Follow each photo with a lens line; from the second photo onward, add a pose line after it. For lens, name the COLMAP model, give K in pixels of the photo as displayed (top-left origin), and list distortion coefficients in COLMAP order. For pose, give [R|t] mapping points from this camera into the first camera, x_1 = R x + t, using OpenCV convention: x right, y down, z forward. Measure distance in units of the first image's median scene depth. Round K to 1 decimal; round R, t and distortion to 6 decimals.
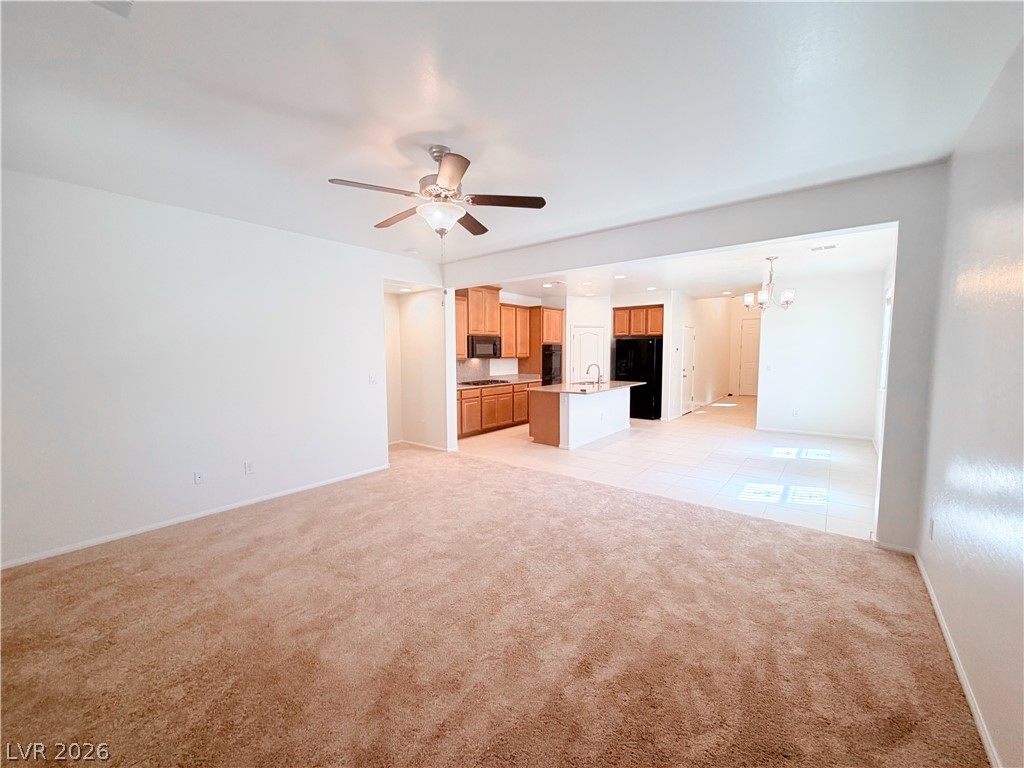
lens RADIAL K [[406.1, 0, 512.0], [0, 406.1, 384.0], [0, 0, 1]] dist [0.000663, -0.000125]
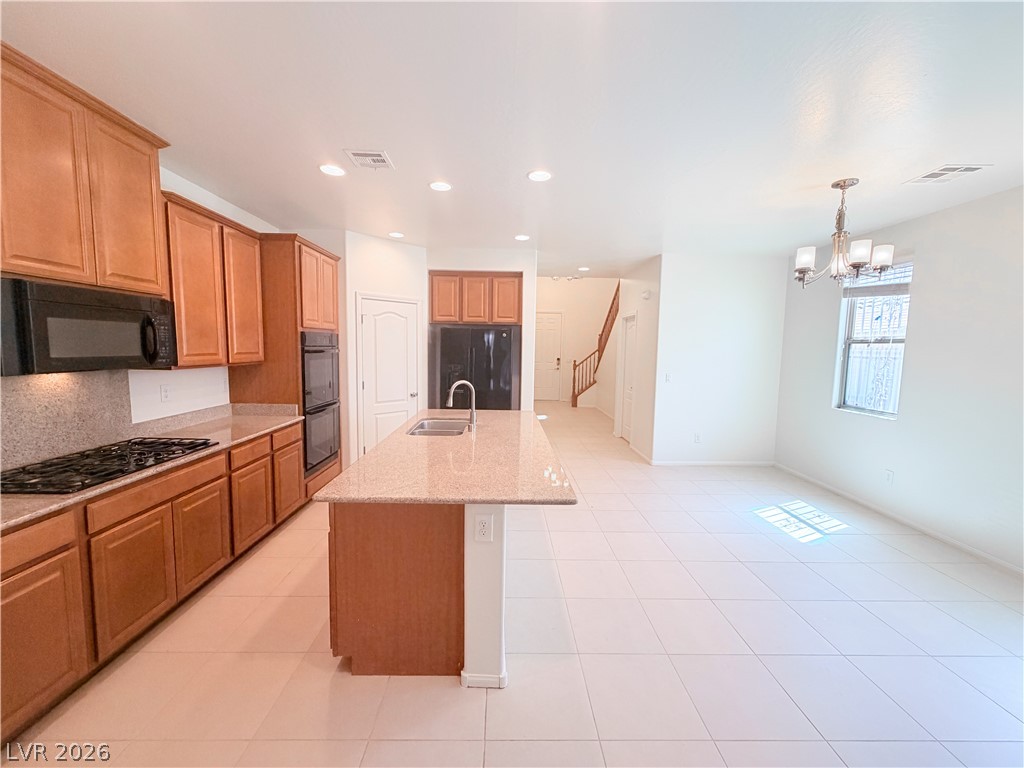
lens RADIAL K [[407.7, 0, 512.0], [0, 407.7, 384.0], [0, 0, 1]] dist [-0.001604, -0.000360]
pose [[0.770928, -0.039871, 0.635673, -0.026117], [0.030415, 0.999205, 0.025786, -0.049663], [-0.636195, -0.000546, 0.771528, 0.560317]]
